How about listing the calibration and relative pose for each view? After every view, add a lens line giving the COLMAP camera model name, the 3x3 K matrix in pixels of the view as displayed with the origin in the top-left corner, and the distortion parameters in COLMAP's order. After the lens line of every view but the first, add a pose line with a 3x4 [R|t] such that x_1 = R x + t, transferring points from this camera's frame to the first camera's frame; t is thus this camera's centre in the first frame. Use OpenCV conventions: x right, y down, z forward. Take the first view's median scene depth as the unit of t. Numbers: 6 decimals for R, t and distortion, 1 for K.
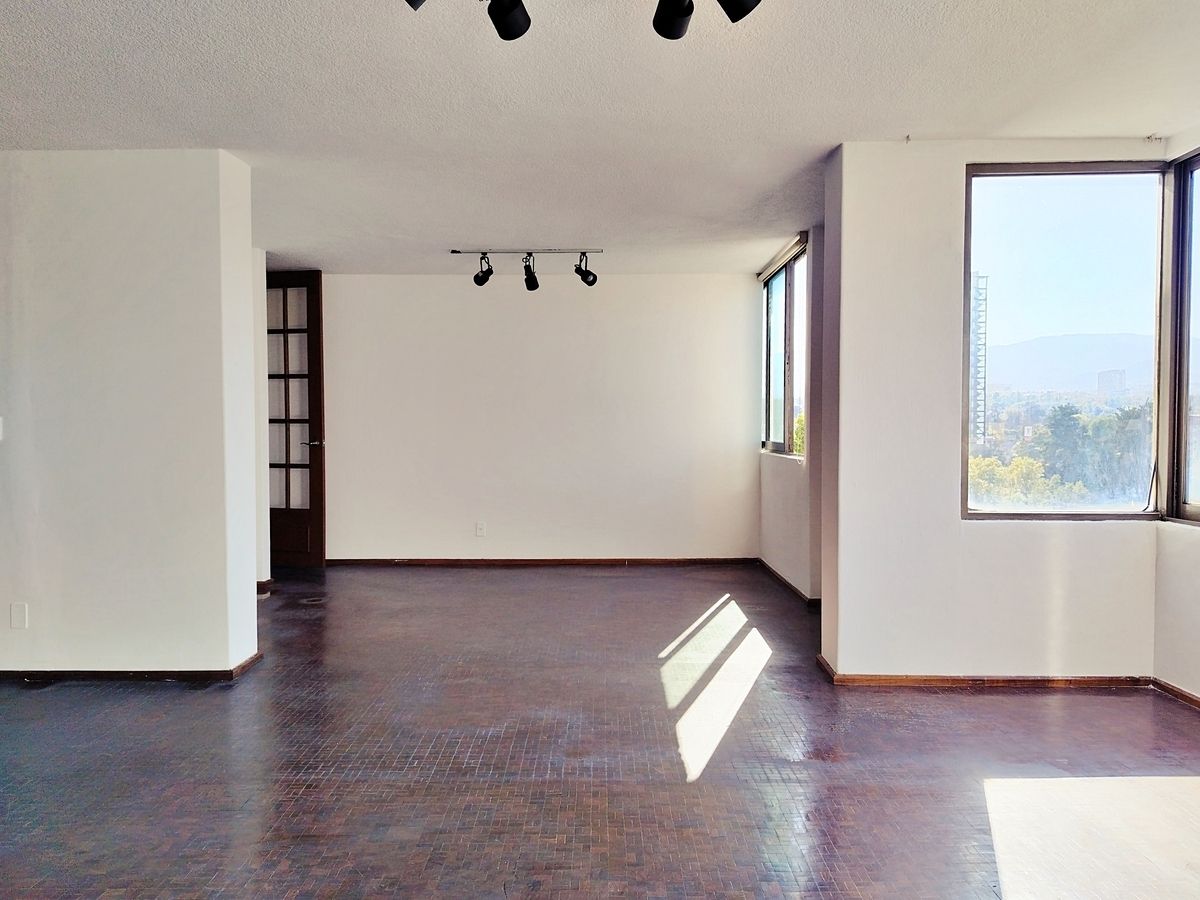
lens RADIAL K [[848.6, 0, 599.3], [0, 848.6, 443.4], [0, 0, 1]] dist [0.047252, -0.030499]
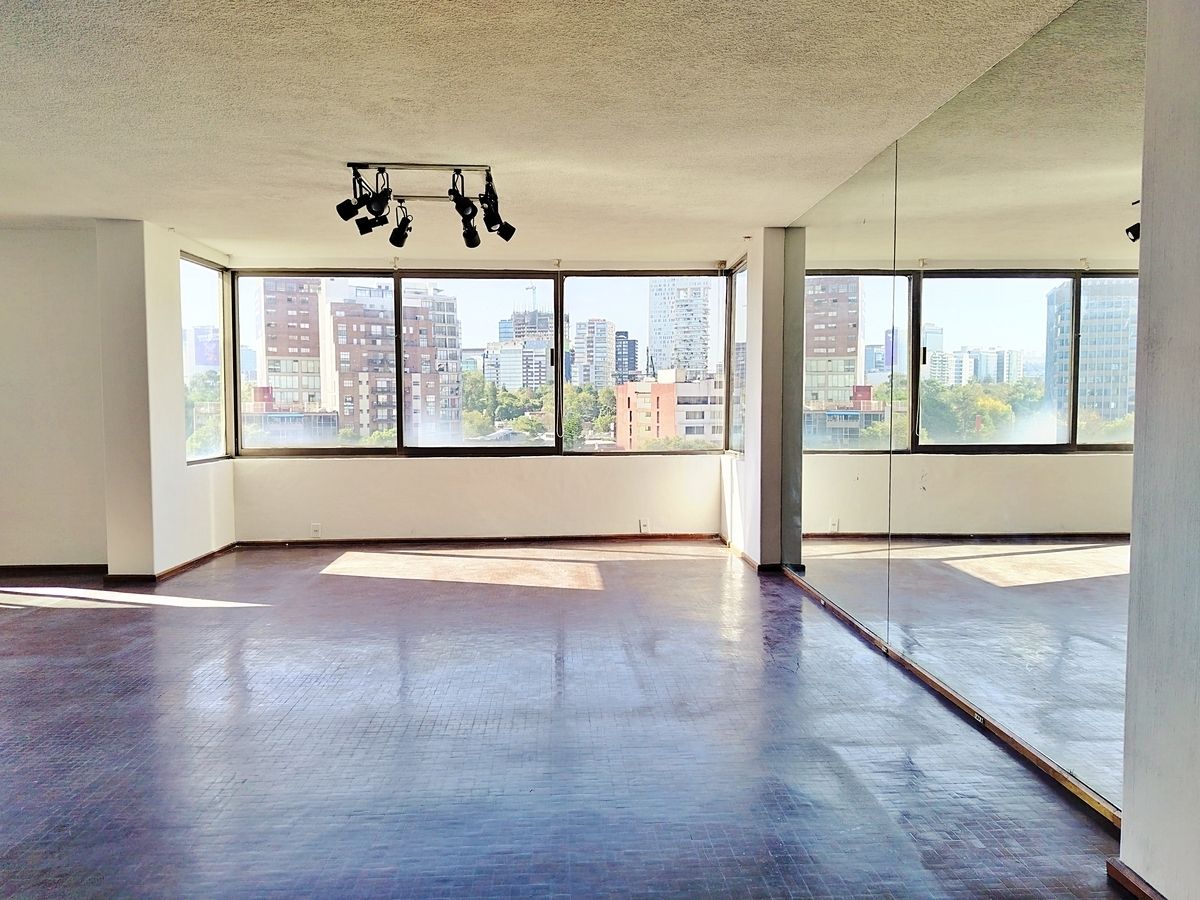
lens RADIAL K [[848.6, 0, 596.1], [0, 848.6, 445.5], [0, 0, 1]] dist [0.047252, -0.030499]
pose [[-0.056552, -0.049710, 0.997161, -0.779162], [0.024307, 0.998395, 0.051150, -0.009854], [-0.998104, 0.027130, -0.055253, 0.189463]]
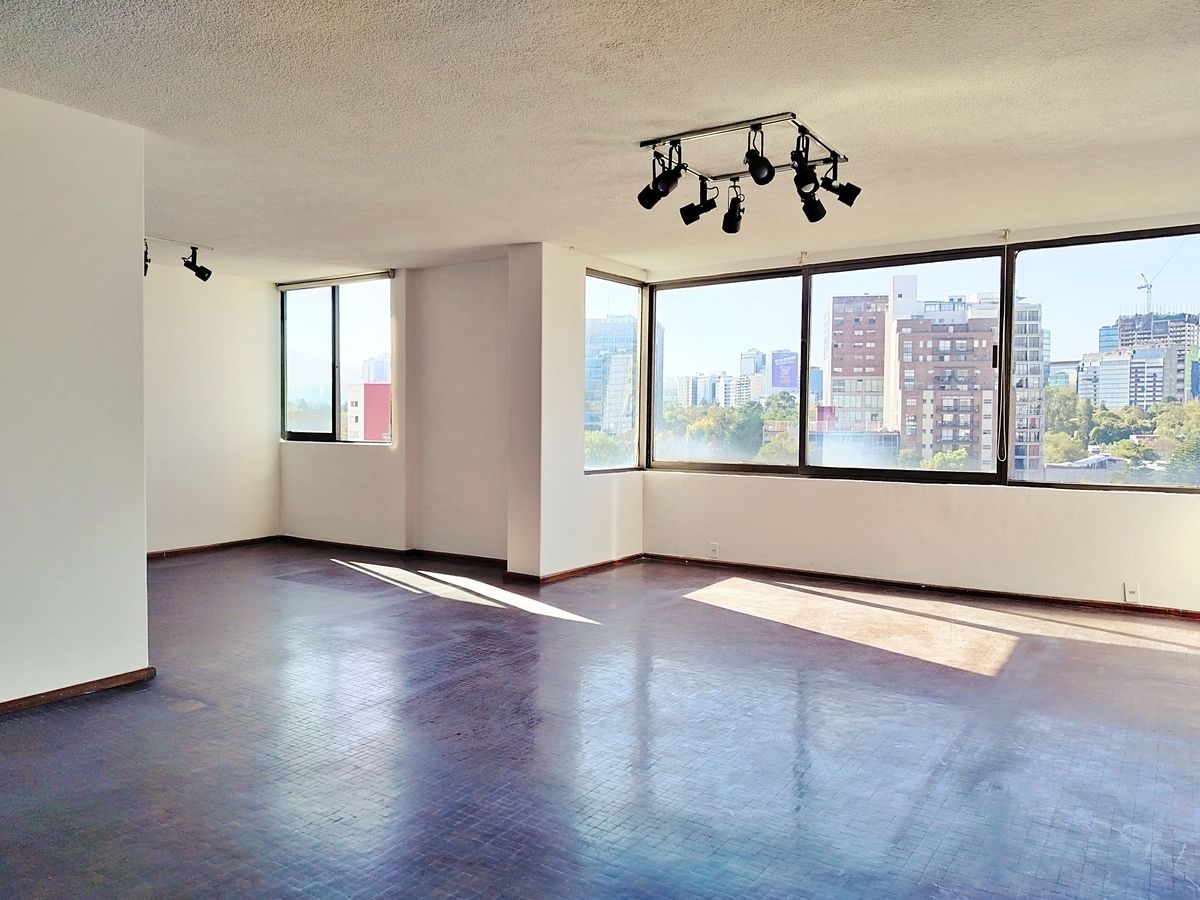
lens RADIAL K [[848.6, 0, 590.1], [0, 848.6, 440.8], [0, 0, 1]] dist [0.047252, -0.030499]
pose [[0.563190, -0.014951, 0.826192, -0.596212], [0.010978, 0.999883, 0.010610, 0.001548], [-0.826255, 0.003094, 0.563288, 0.024106]]
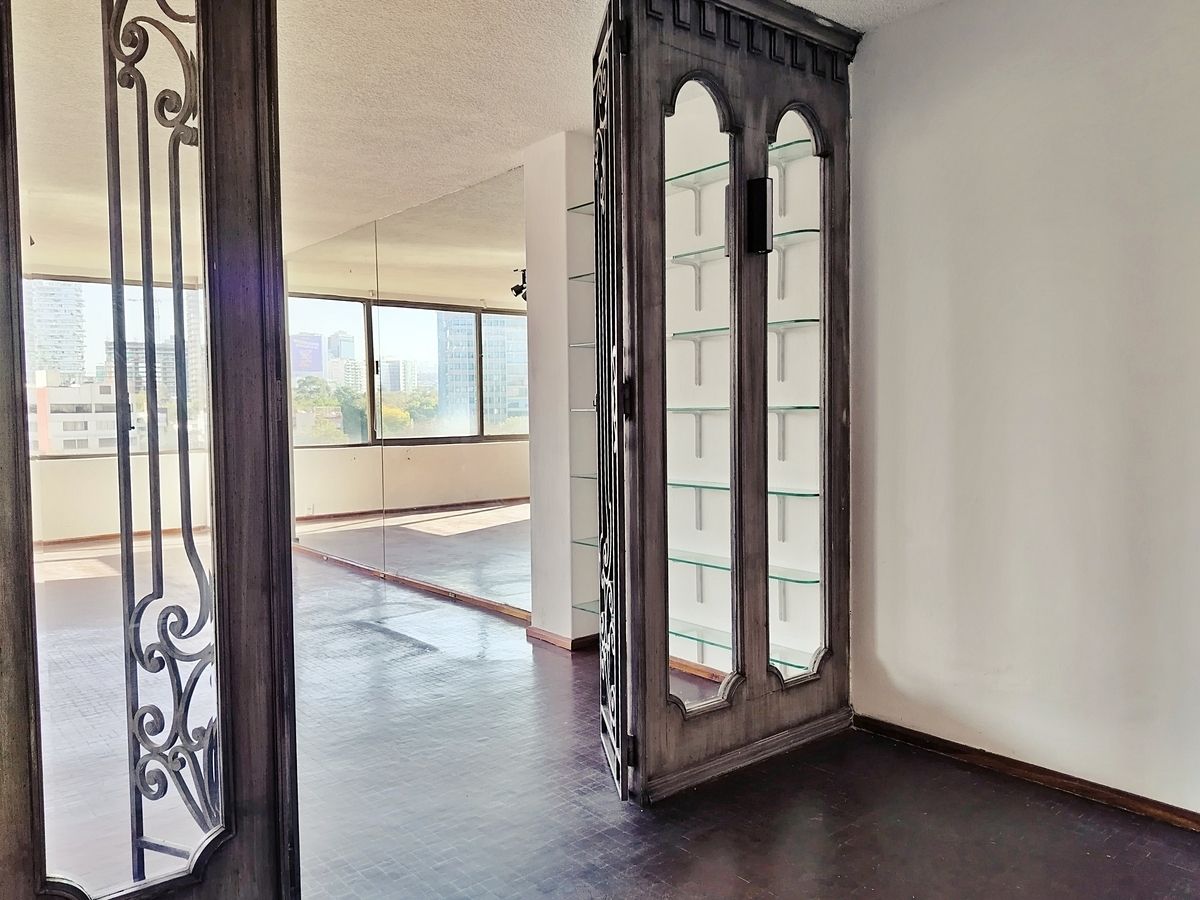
lens RADIAL K [[910.7, 0, 597.5], [0, 910.7, 448.8], [0, 0, 1]] dist [-0.011281, -0.003243]
pose [[-0.653434, -0.029210, 0.756420, -1.054963], [0.023231, 0.998011, 0.058607, -0.005828], [-0.756627, 0.055868, -0.651455, 0.404269]]
